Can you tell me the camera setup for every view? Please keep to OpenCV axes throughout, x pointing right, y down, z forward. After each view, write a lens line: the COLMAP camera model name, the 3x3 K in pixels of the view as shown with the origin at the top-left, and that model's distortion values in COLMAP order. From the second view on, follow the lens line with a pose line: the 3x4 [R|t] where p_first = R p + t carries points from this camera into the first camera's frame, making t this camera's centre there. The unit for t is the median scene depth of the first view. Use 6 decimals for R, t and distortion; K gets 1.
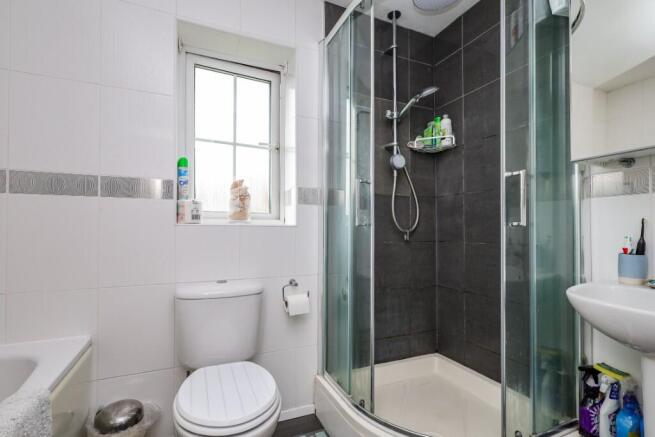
lens RADIAL K [[310.4, 0, 327.7], [0, 310.4, 224.0], [0, 0, 1]] dist [-0.004759, 0.000010]
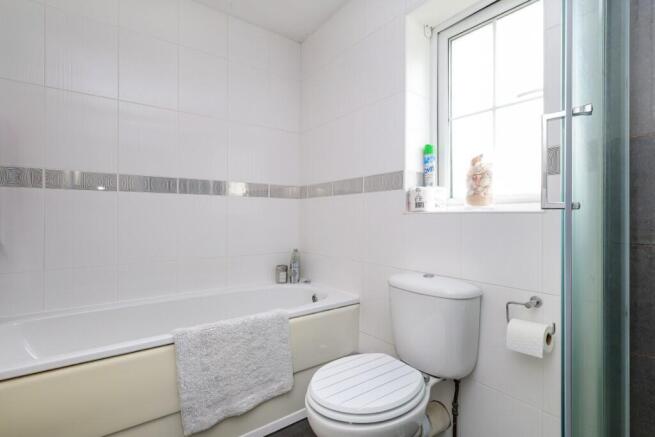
lens RADIAL K [[310.4, 0, 327.3], [0, 310.4, 219.5], [0, 0, 1]] dist [-0.004759, 0.000010]
pose [[0.275649, -0.009439, -0.961212, 0.383762], [0.020220, 0.999787, -0.004019, 0.019743], [0.961046, -0.018328, 0.275781, 0.422255]]
